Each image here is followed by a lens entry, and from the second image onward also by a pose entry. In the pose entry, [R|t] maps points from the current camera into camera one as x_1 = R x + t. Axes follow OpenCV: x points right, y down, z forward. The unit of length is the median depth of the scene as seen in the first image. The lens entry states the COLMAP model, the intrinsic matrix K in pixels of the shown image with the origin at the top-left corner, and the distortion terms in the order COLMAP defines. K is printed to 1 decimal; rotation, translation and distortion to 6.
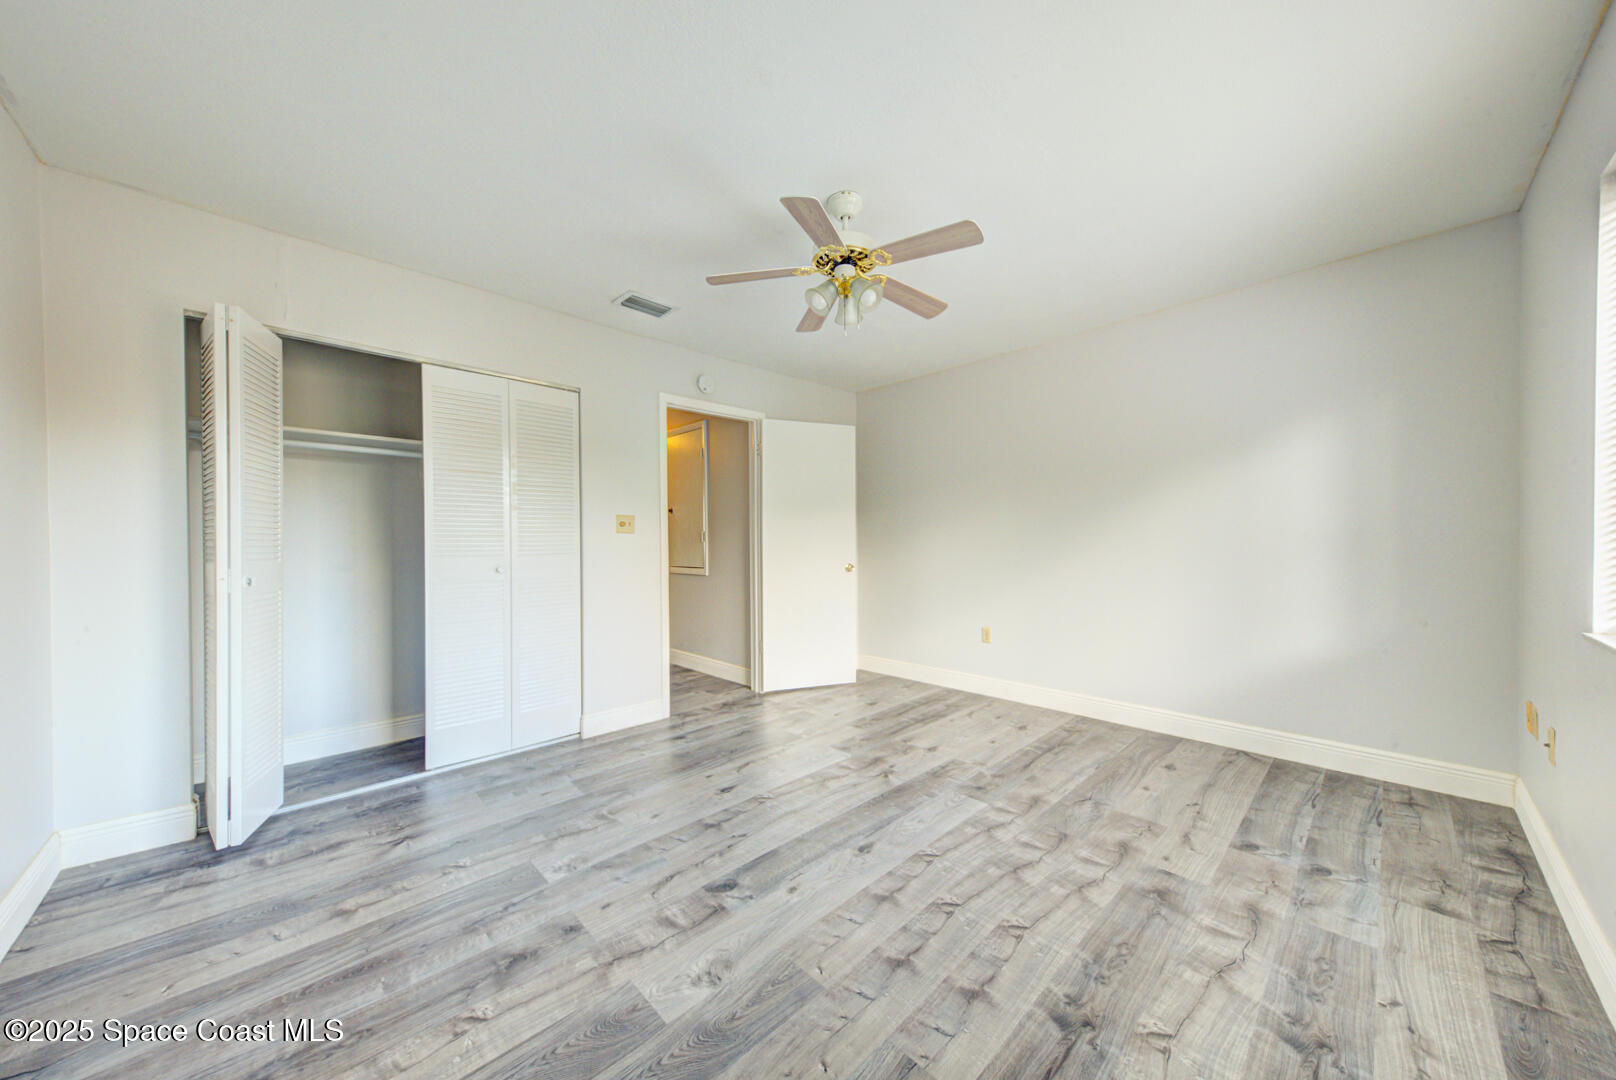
lens RADIAL K [[556.4, 0, 807.0], [0, 556.4, 542.2], [0, 0, 1]] dist [0.014660, -0.003415]
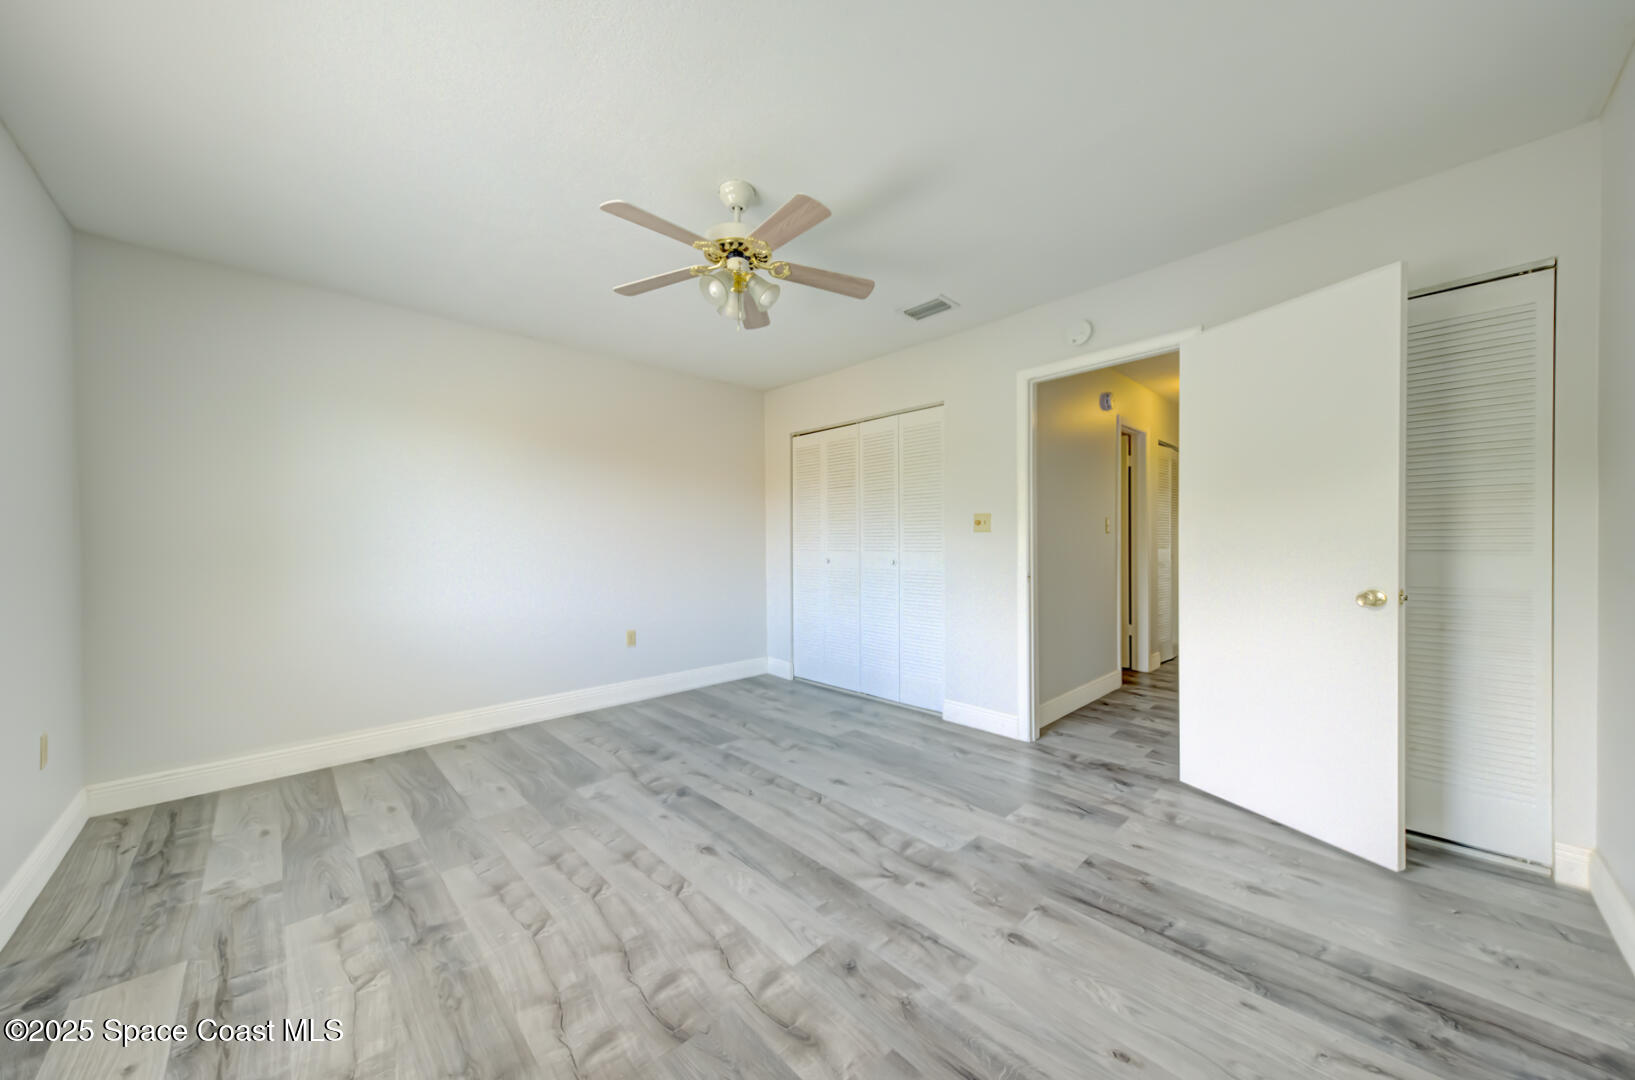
lens RADIAL K [[562.9, 0, 824.2], [0, 562.9, 540.3], [0, 0, 1]] dist [0.014660, -0.003415]
pose [[0.007400, 0.006324, -0.999953, 1.065940], [0.001915, 0.999978, 0.006338, -0.011614], [0.999971, -0.001961, 0.007388, 1.150471]]
